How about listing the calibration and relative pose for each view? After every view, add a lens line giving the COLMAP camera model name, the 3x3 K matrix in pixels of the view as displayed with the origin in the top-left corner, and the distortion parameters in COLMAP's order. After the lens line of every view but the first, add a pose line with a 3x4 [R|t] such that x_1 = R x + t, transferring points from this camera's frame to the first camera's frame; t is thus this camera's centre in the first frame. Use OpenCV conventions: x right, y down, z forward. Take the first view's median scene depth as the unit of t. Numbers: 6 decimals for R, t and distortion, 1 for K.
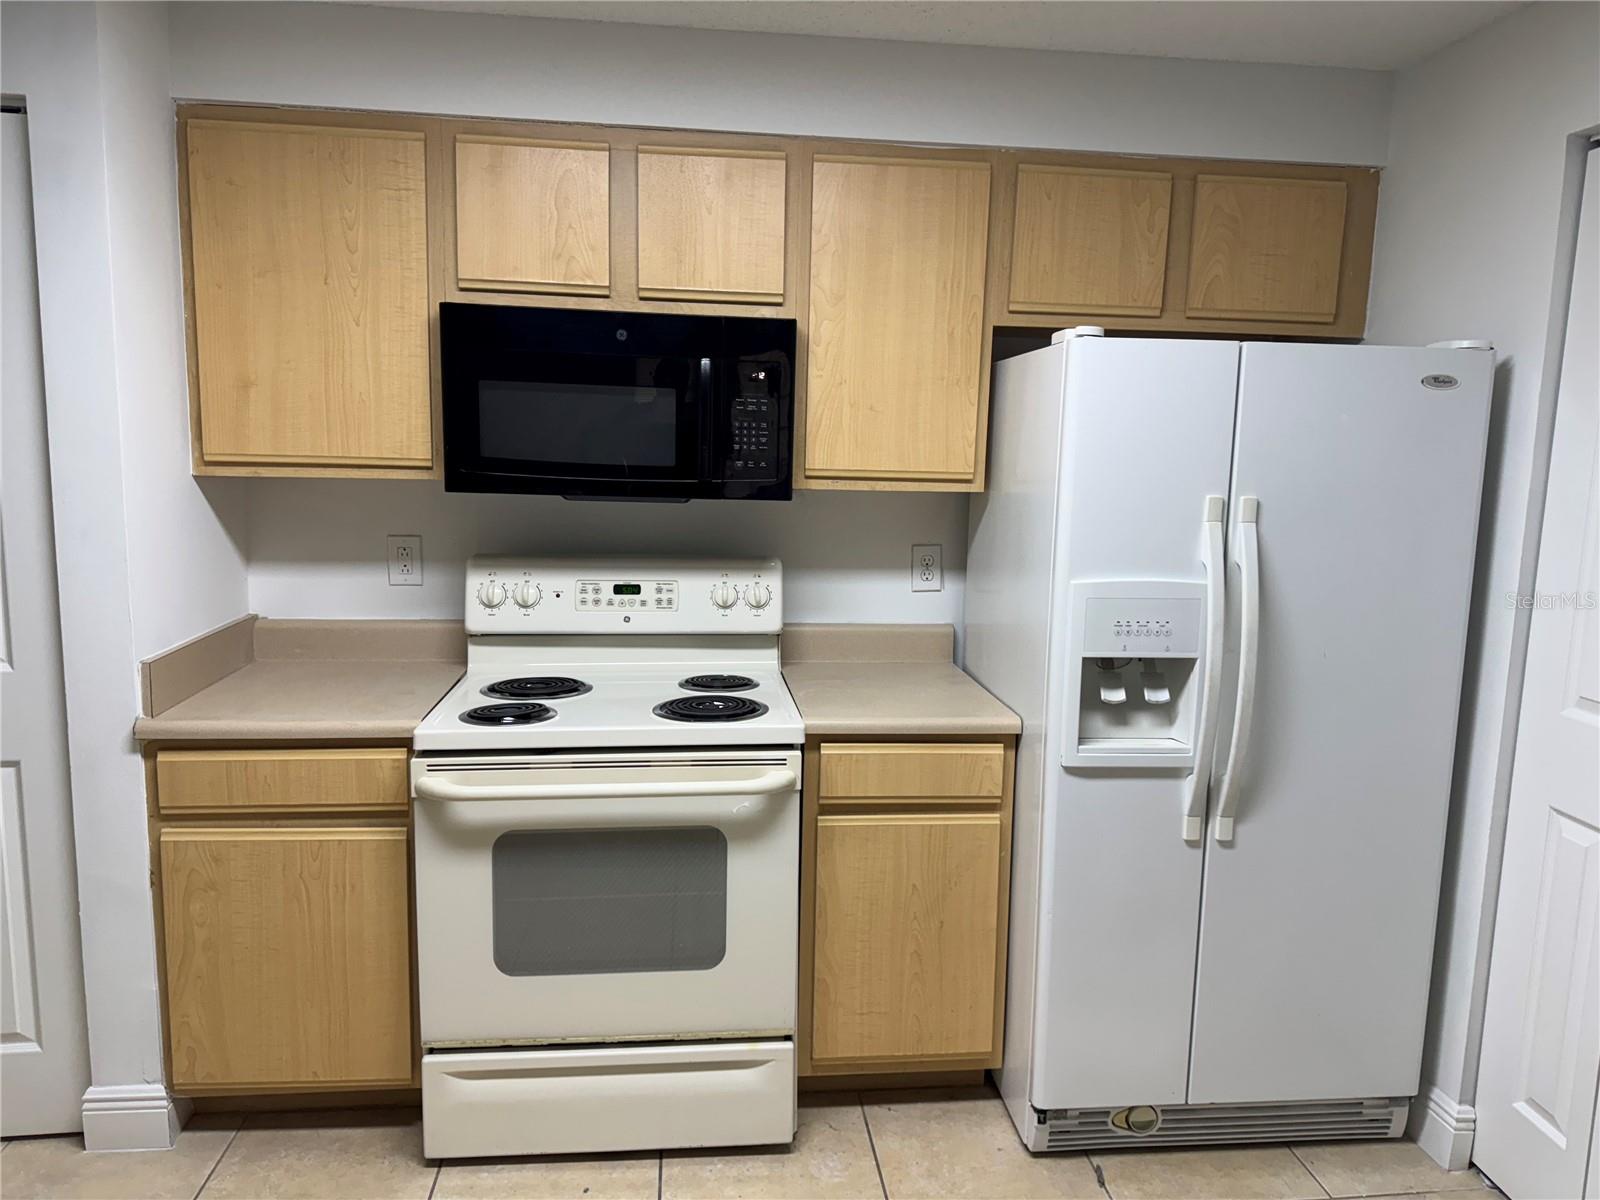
lens RADIAL K [[1131.5, 0, 816.8], [0, 1131.5, 609.3], [0, 0, 1]] dist [0.101411, -0.161450]
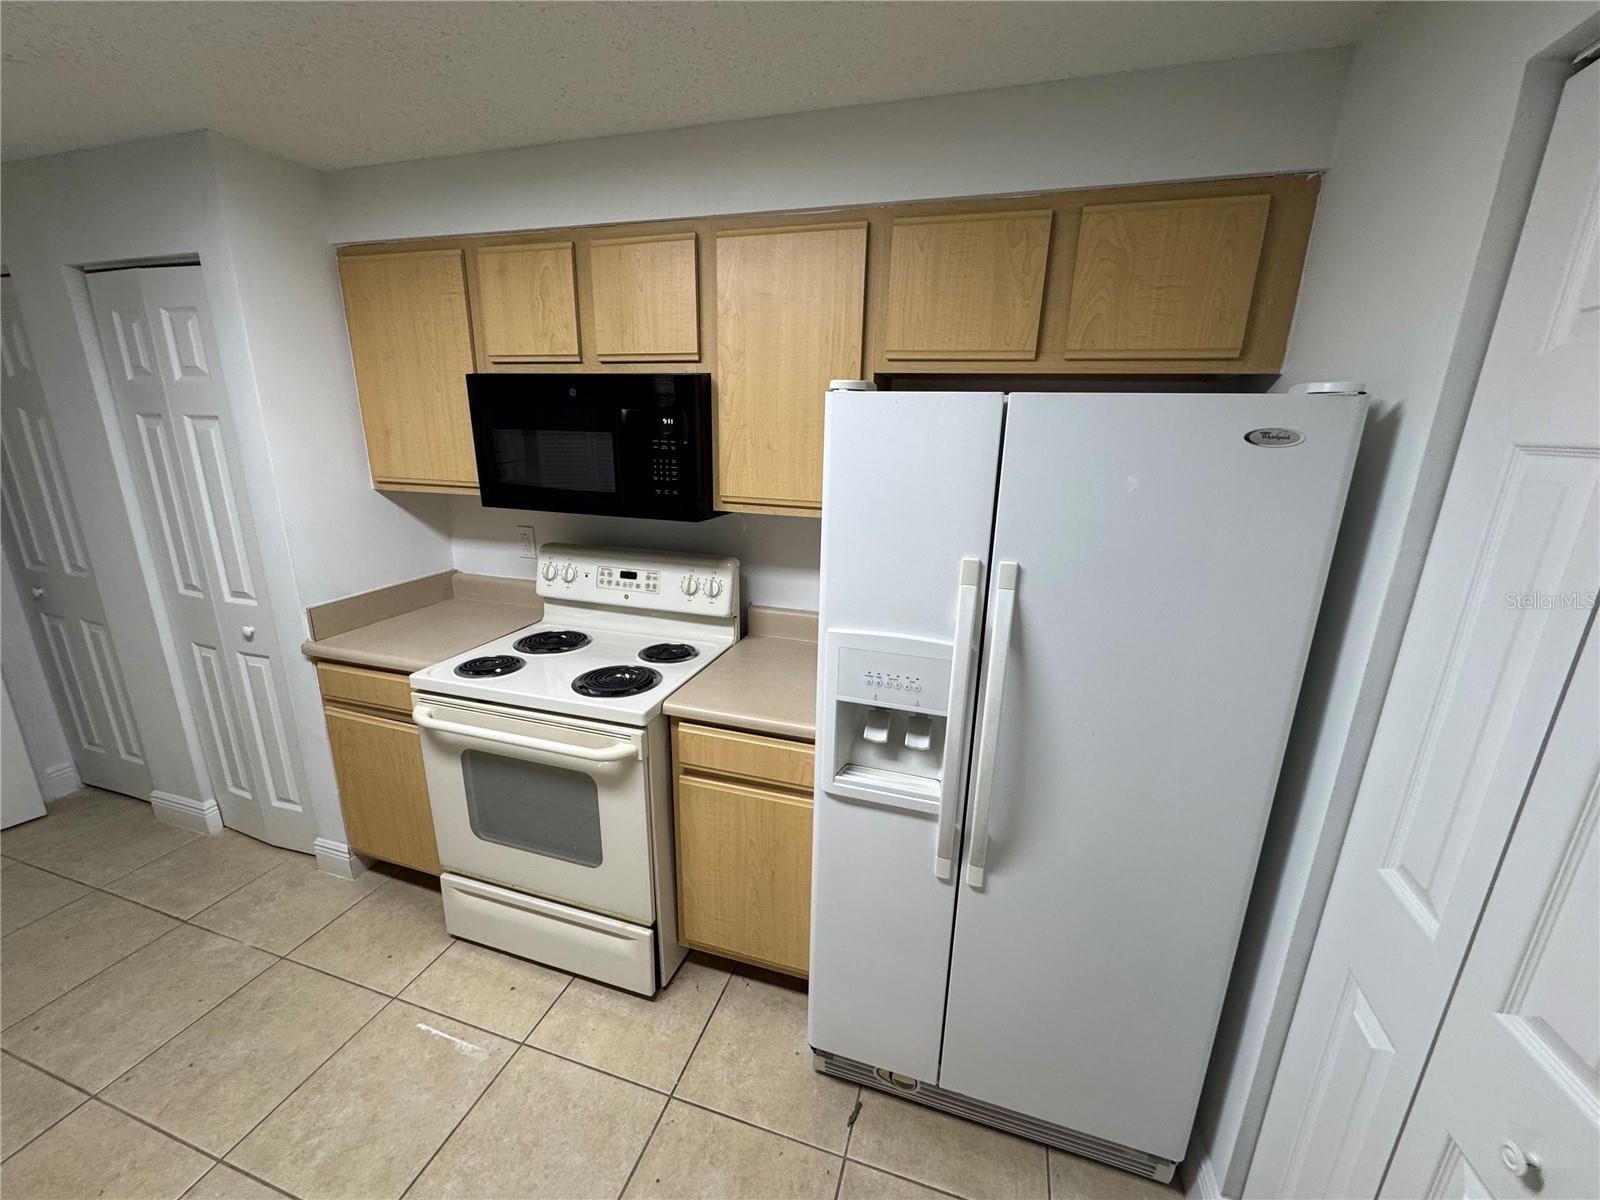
lens RADIAL K [[641.3, 0, 802.4], [0, 641.3, 604.0], [0, 0, 1]] dist [-0.001664, 0.000235]
pose [[0.916184, 0.103761, -0.387092, 0.375027], [-0.057670, 0.989983, 0.128872, -0.106755], [0.396586, -0.095747, 0.912991, 0.395167]]
